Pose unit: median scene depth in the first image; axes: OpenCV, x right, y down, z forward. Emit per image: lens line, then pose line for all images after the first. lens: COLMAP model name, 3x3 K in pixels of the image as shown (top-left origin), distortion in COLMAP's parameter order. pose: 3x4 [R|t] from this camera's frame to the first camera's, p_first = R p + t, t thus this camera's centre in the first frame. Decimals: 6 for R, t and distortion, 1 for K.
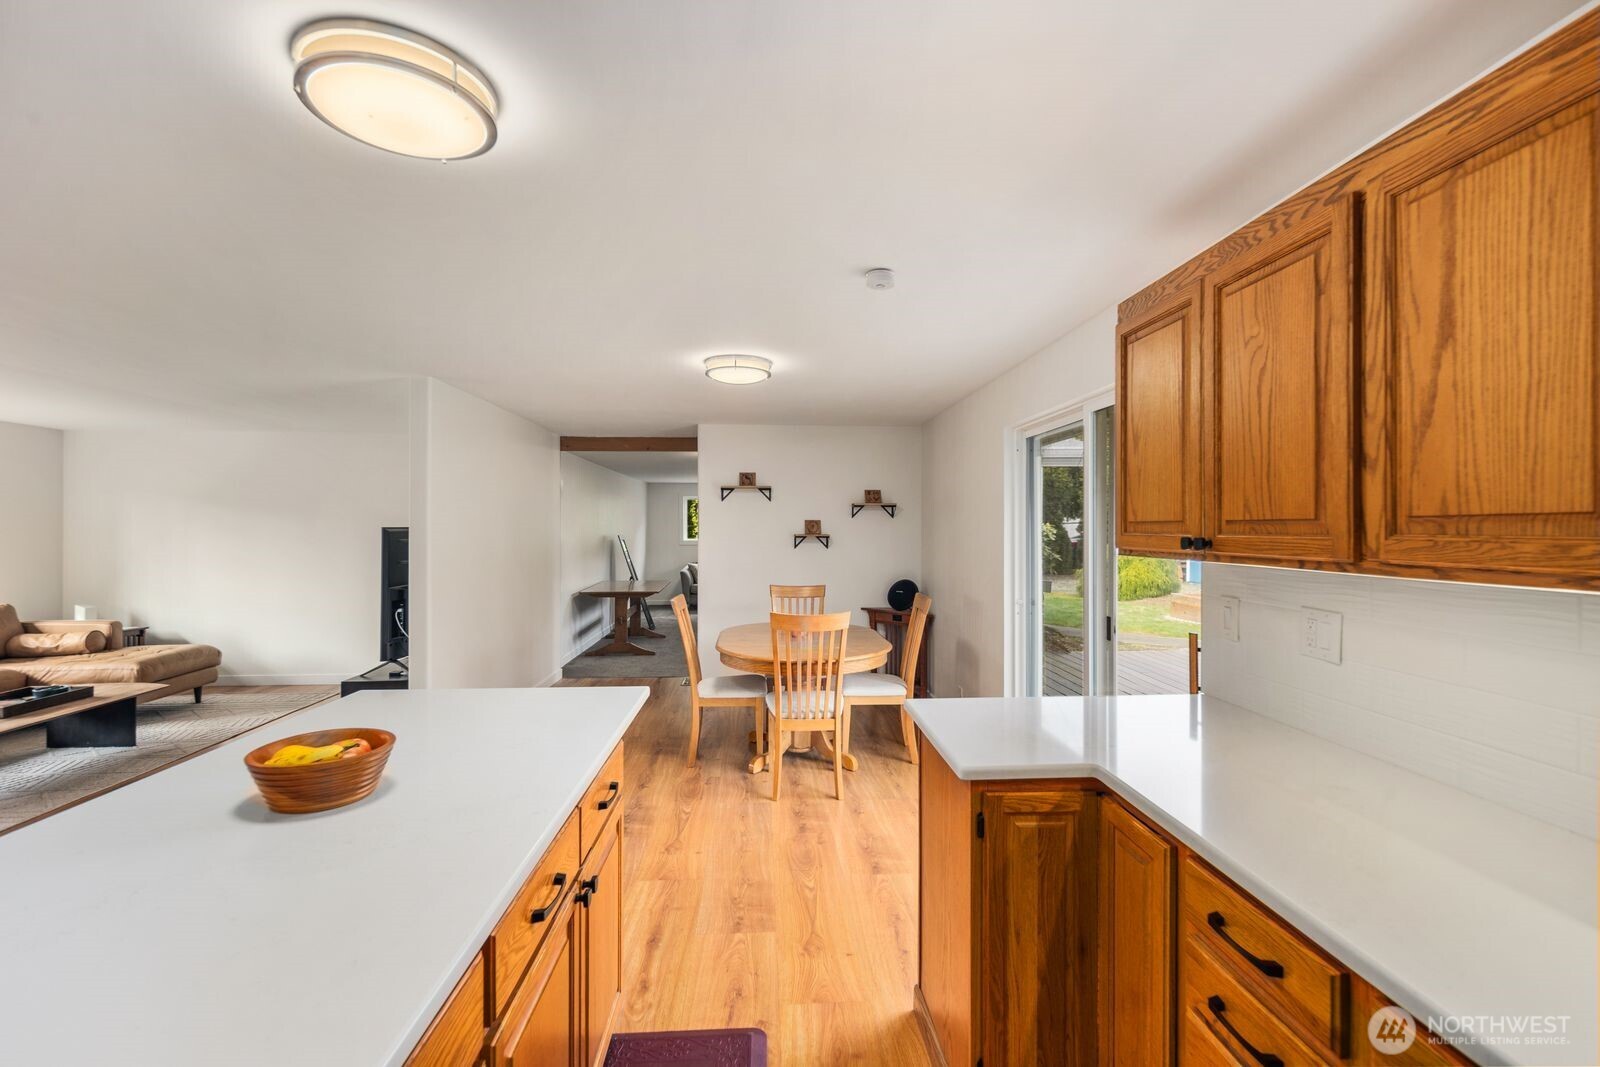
lens RADIAL K [[699.6, 0, 800.8], [0, 699.6, 531.8], [0, 0, 1]] dist [0.000308, 0.000024]
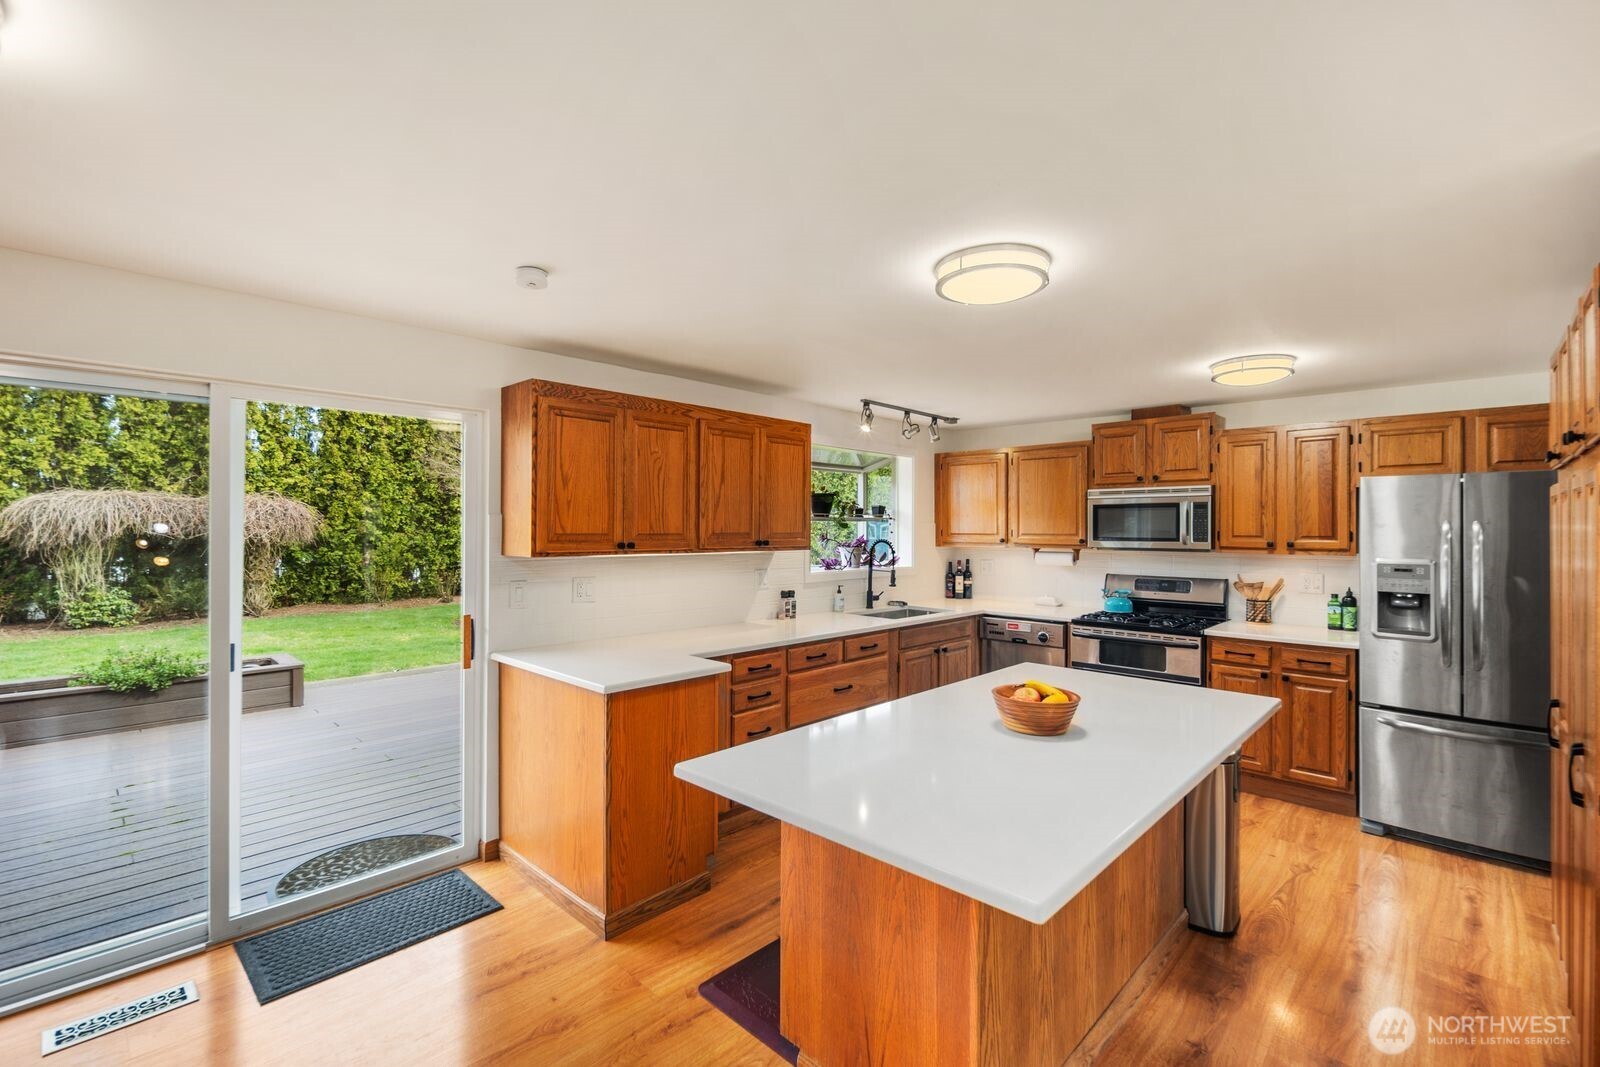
lens RADIAL K [[699.6, 0, 799.1], [0, 699.6, 533.3], [0, 0, 1]] dist [0.000308, 0.000024]
pose [[-0.682852, -0.000673, 0.730556, -1.297165], [-0.000791, 1.000000, 0.000181, -0.018590], [-0.730556, -0.000454, -0.682852, 2.176034]]
